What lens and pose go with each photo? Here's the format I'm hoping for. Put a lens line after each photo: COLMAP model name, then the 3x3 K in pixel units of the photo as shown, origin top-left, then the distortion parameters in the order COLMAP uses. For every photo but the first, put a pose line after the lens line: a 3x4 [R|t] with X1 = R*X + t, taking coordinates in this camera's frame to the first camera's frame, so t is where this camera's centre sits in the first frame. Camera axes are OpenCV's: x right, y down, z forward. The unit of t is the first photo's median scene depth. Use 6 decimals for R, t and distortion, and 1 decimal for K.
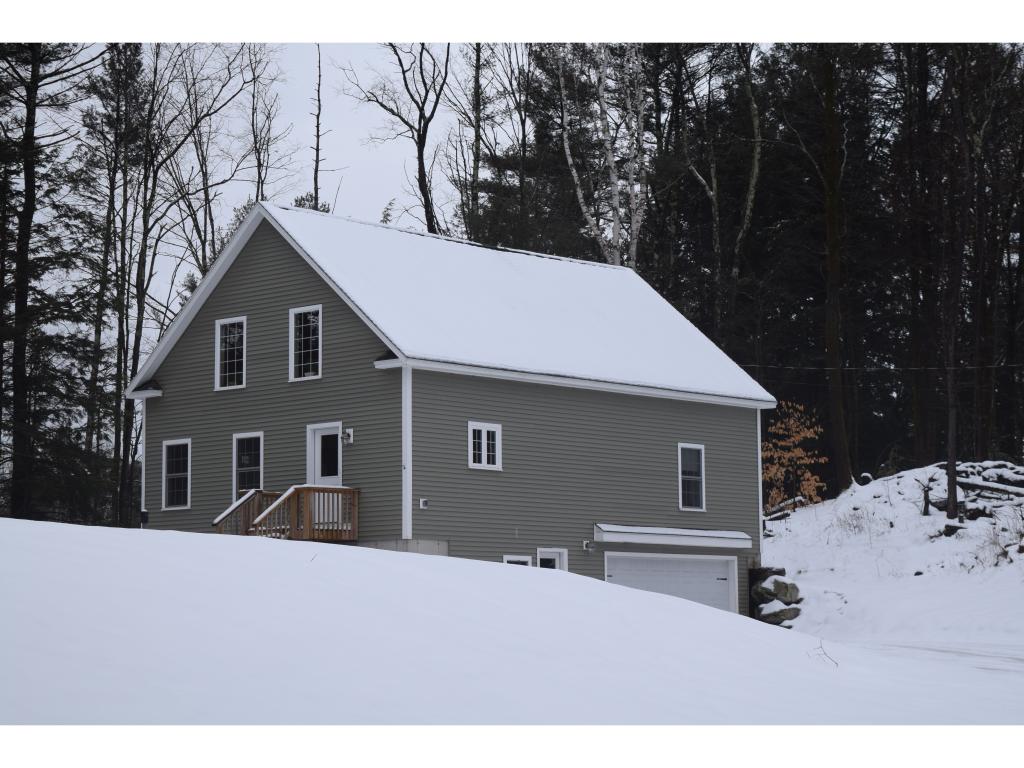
lens RADIAL K [[2446.9, 0, 512.1], [0, 2446.9, 383.9], [0, 0, 1]] dist [-0.159741, 0.000000]
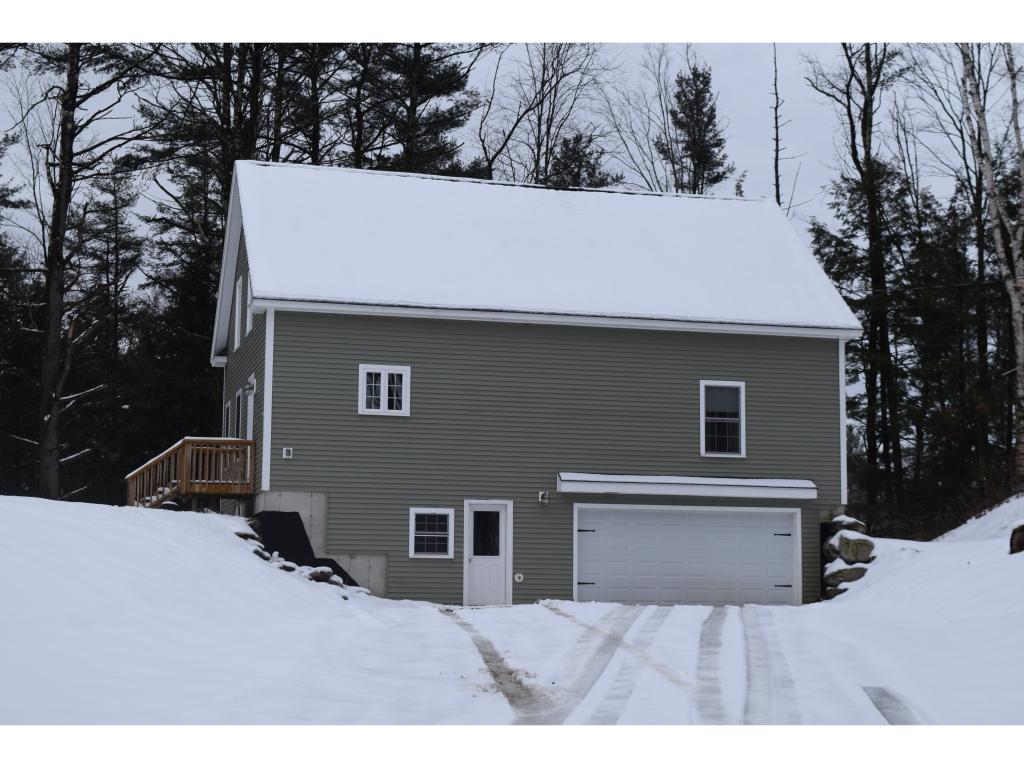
lens RADIAL K [[1767.9, 0, 511.8], [0, 1767.9, 383.7], [0, 0, 1]] dist [-0.086594, 0.000000]
pose [[0.835336, -0.050797, -0.547387, 0.377759], [0.043986, 0.998705, -0.025554, 0.040349], [0.547977, -0.002731, 0.836489, 0.446012]]
